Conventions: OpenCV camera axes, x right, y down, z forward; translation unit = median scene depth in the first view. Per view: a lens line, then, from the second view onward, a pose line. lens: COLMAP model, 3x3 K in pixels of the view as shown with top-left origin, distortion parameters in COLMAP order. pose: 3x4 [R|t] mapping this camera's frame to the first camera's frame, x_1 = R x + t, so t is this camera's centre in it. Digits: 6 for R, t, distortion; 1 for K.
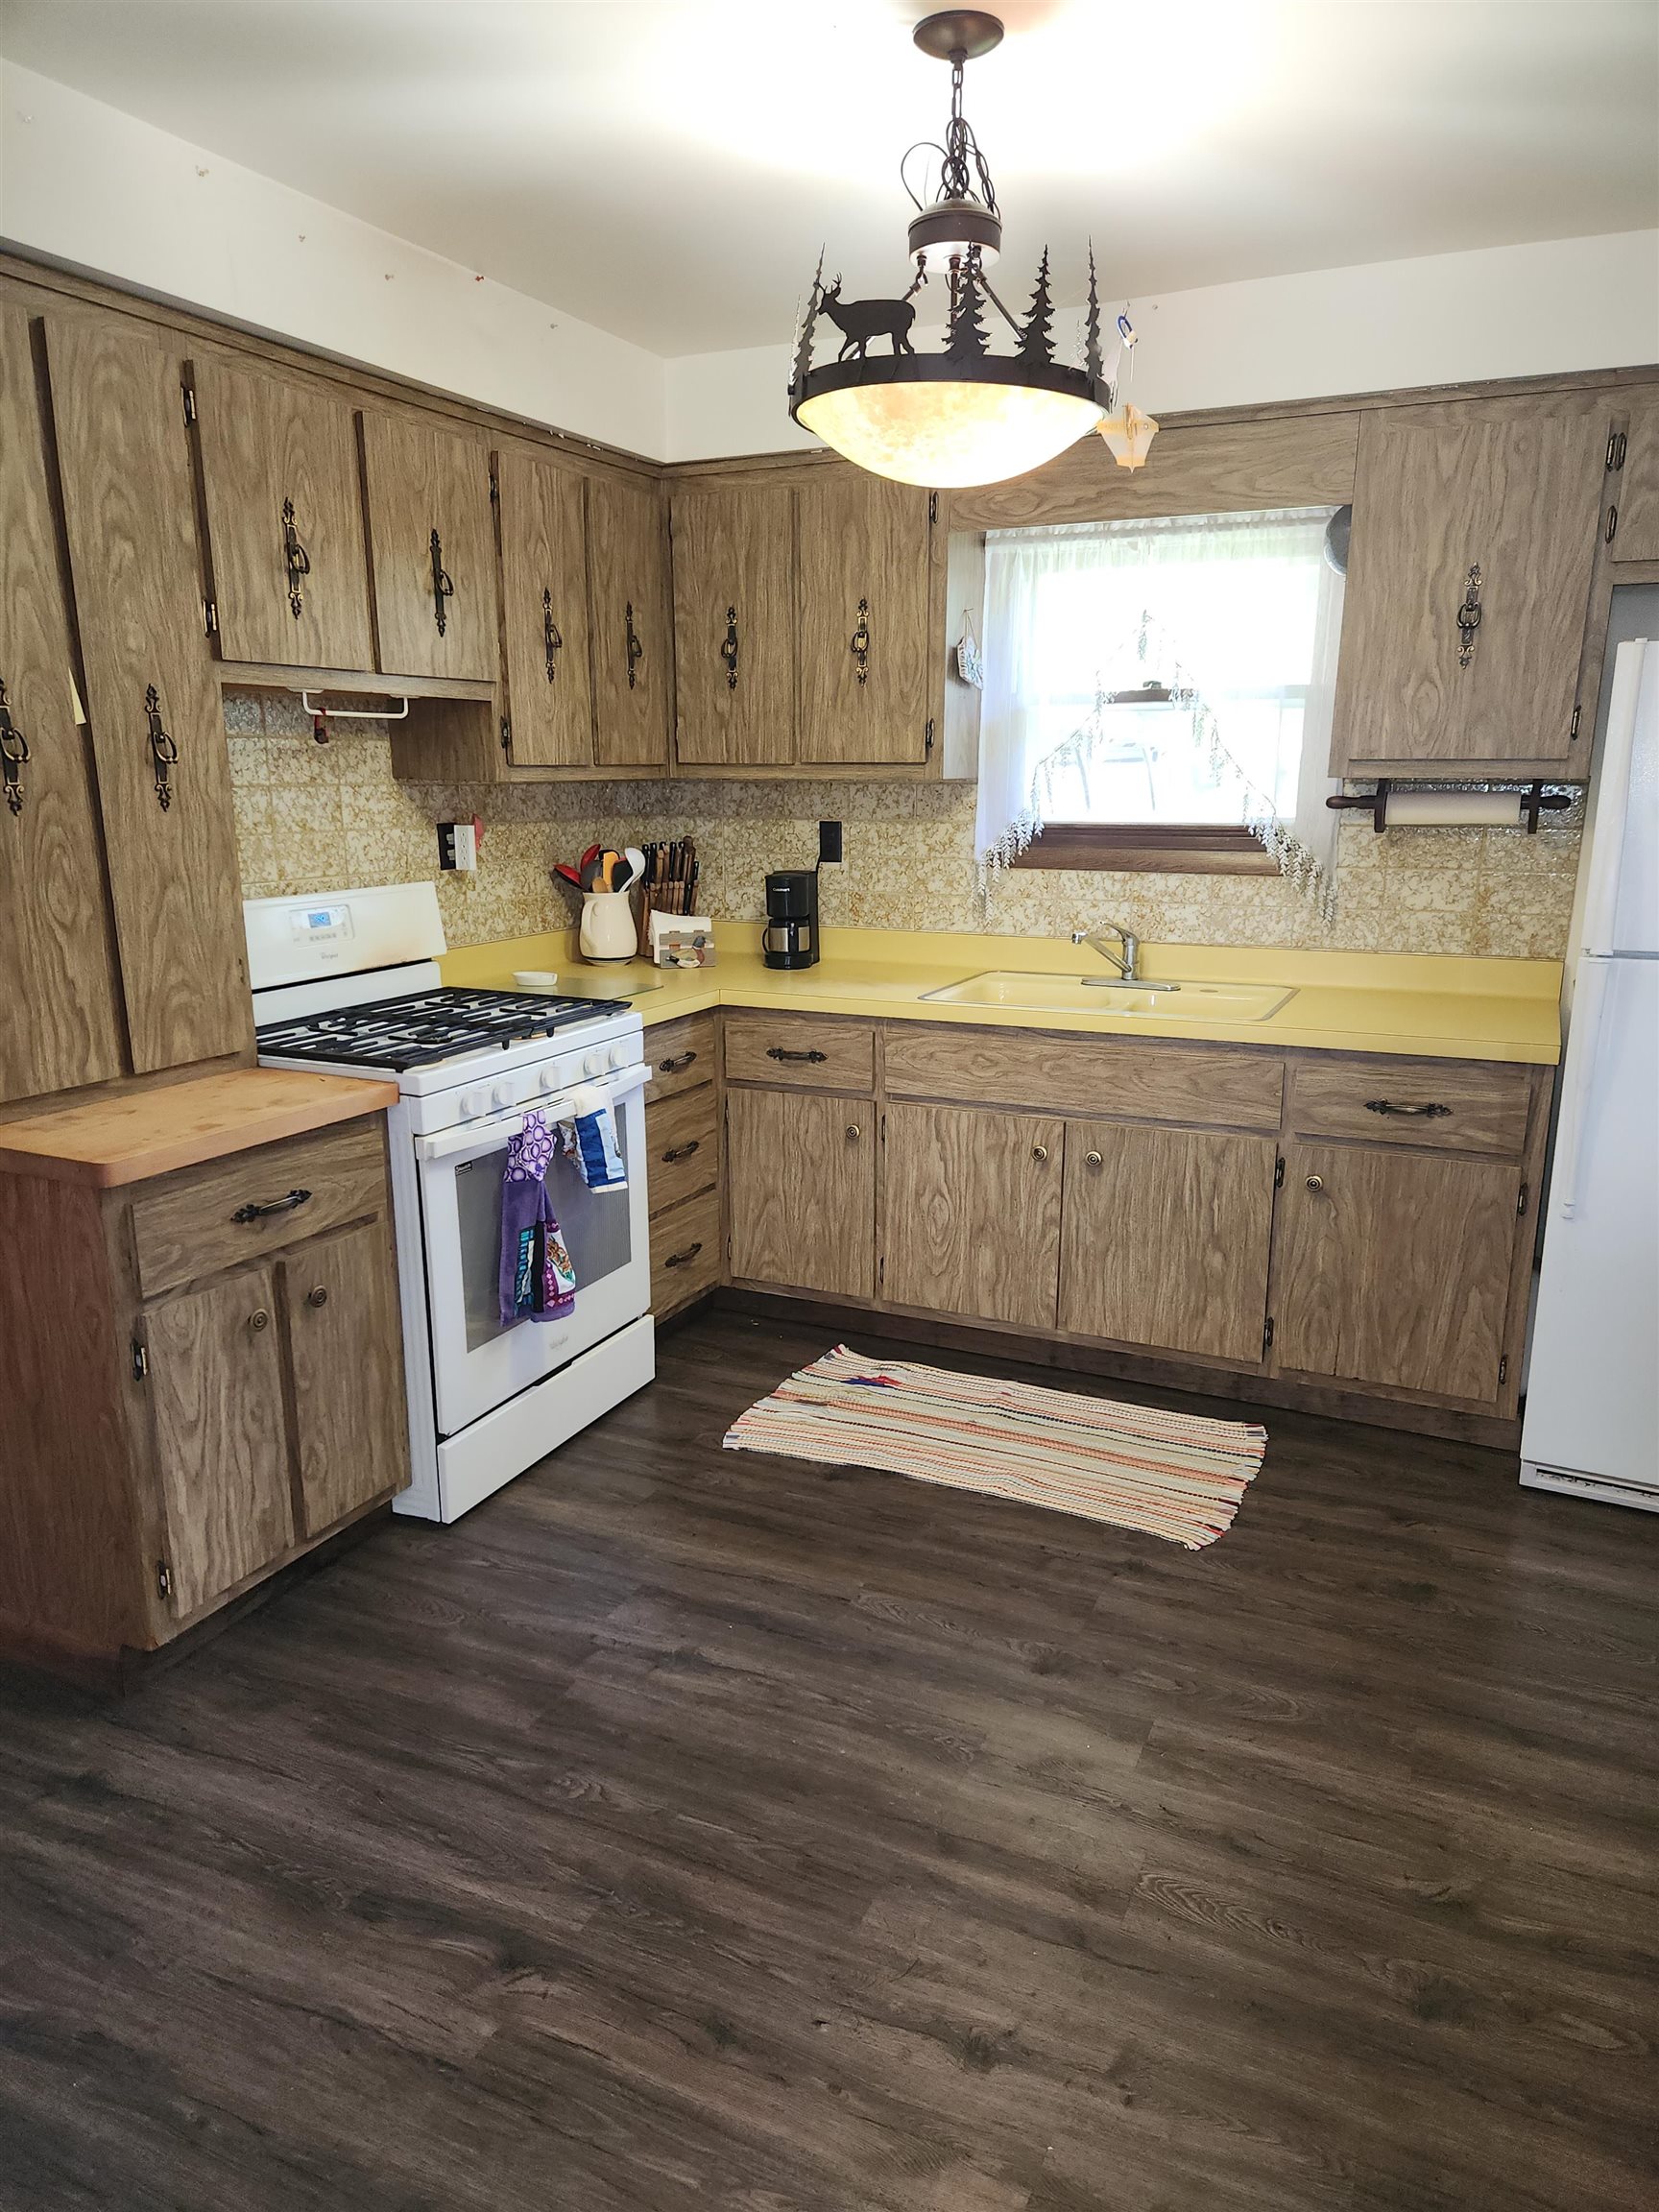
lens RADIAL K [[1476.3, 0, 834.9], [0, 1476.3, 1128.8], [0, 0, 1]] dist [0.101025, -0.115579]
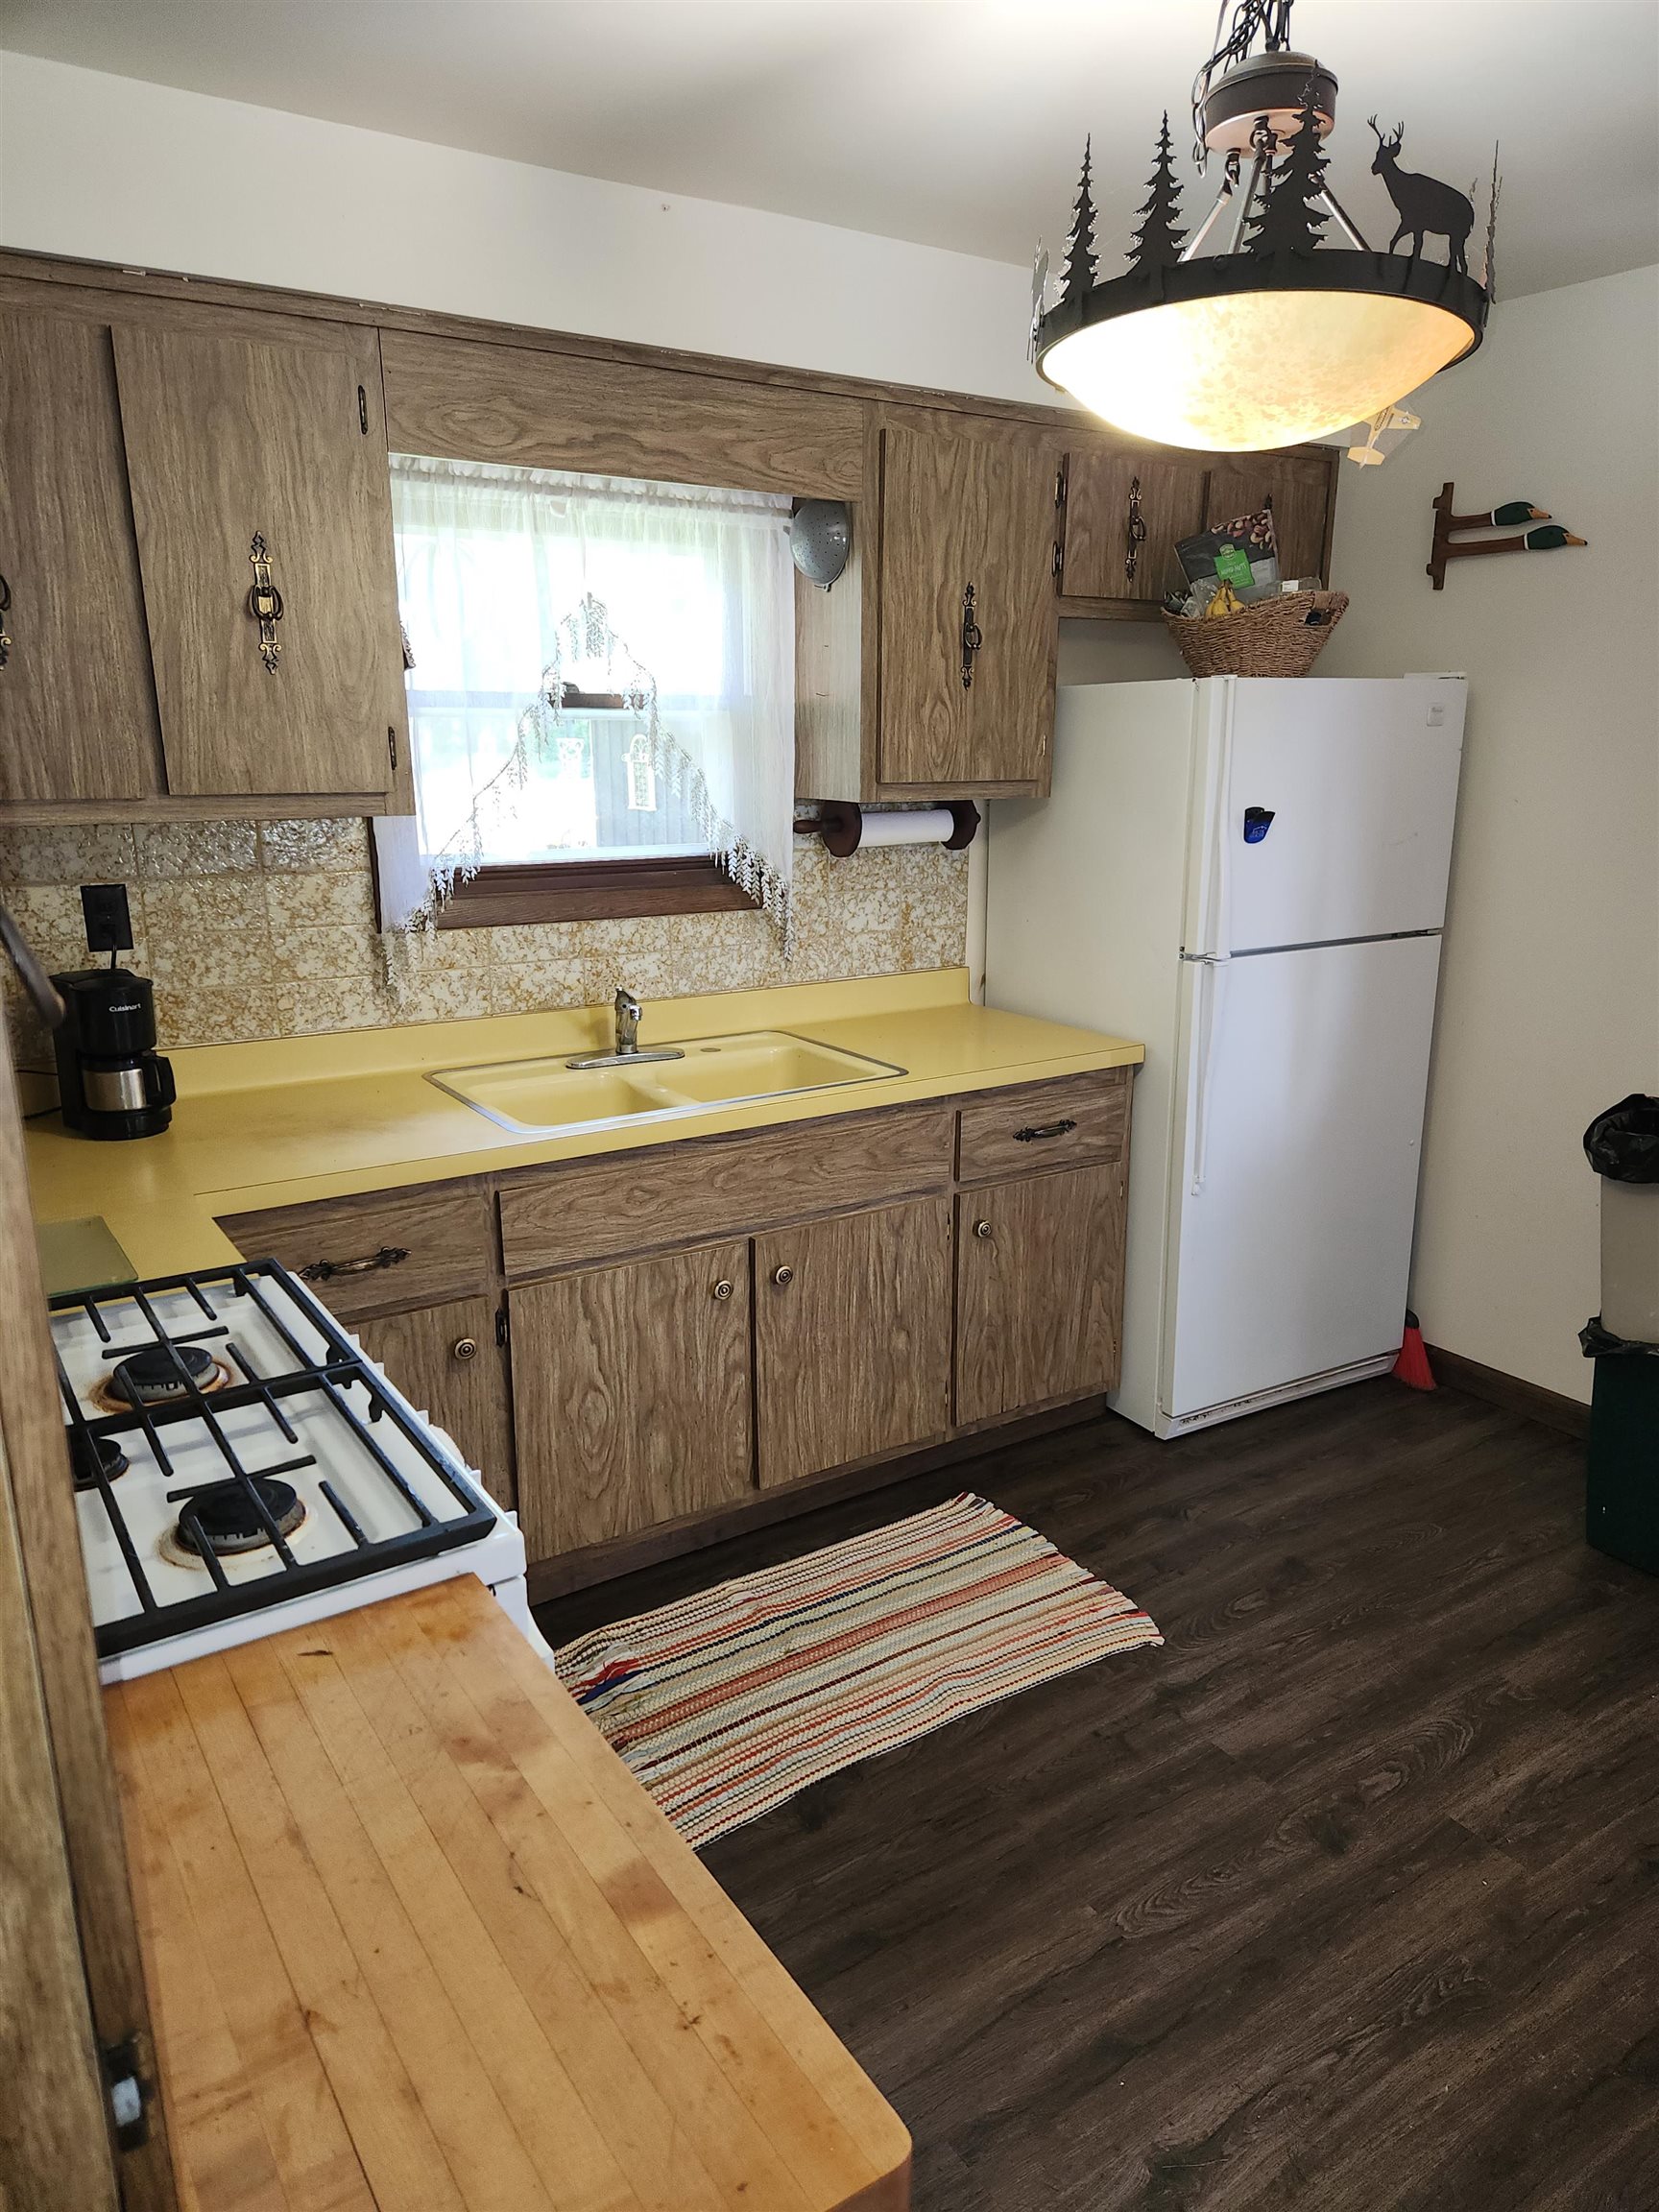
lens RADIAL K [[1476.3, 0, 834.9], [0, 1476.3, 1128.8], [0, 0, 1]] dist [0.101025, -0.115579]
pose [[0.518283, -0.220947, 0.826175, -0.476767], [0.206833, 0.969756, 0.129593, -0.161197], [-0.829821, 0.103714, 0.548307, 0.532128]]
